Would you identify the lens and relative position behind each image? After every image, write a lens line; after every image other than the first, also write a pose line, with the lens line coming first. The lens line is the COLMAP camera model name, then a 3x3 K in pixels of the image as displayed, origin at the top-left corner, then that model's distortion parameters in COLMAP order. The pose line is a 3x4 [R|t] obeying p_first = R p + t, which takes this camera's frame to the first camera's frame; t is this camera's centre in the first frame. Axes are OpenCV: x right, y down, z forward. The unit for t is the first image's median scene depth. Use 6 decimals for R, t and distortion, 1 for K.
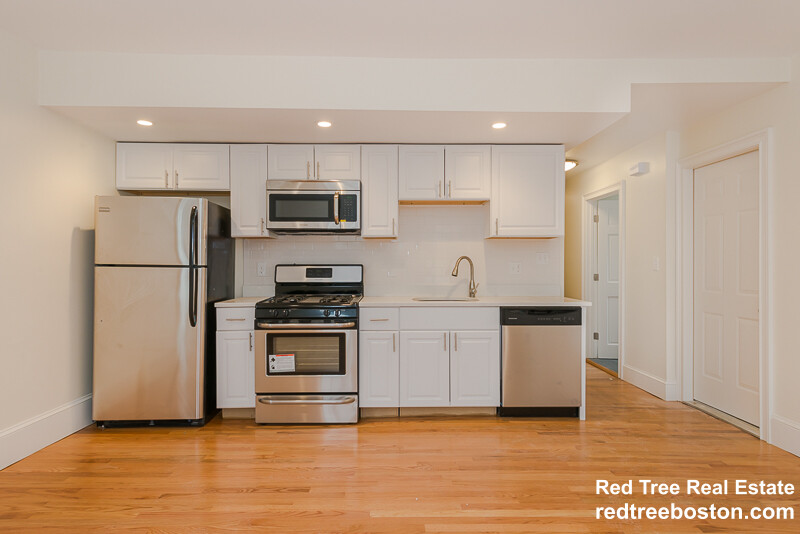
lens RADIAL K [[452.0, 0, 400.0], [0, 452.0, 267.0], [0, 0, 1]] dist [0.021952, -0.000728]
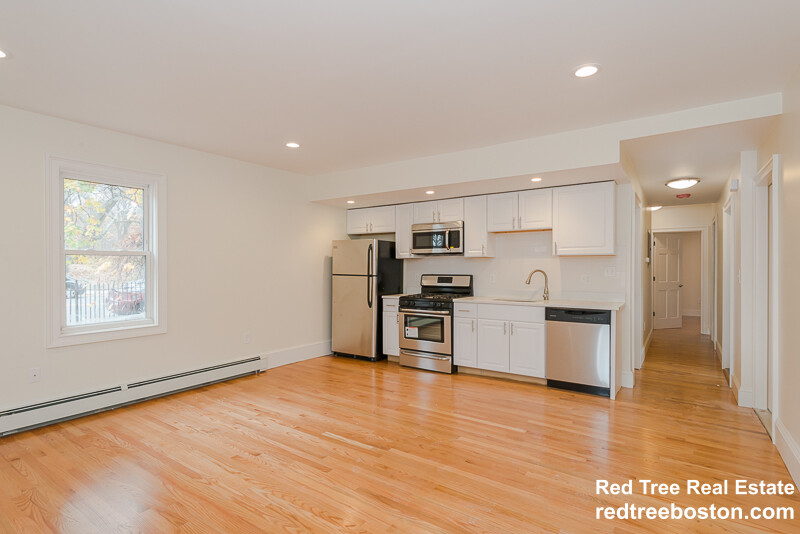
lens RADIAL K [[410.2, 0, 400.0], [0, 410.2, 267.0], [0, 0, 1]] dist [-0.000795, -0.000050]
pose [[0.811502, -0.001074, -0.584348, 0.595212], [-0.003892, 0.999966, -0.007244, -0.023673], [0.584336, 0.008153, 0.811471, -0.285105]]
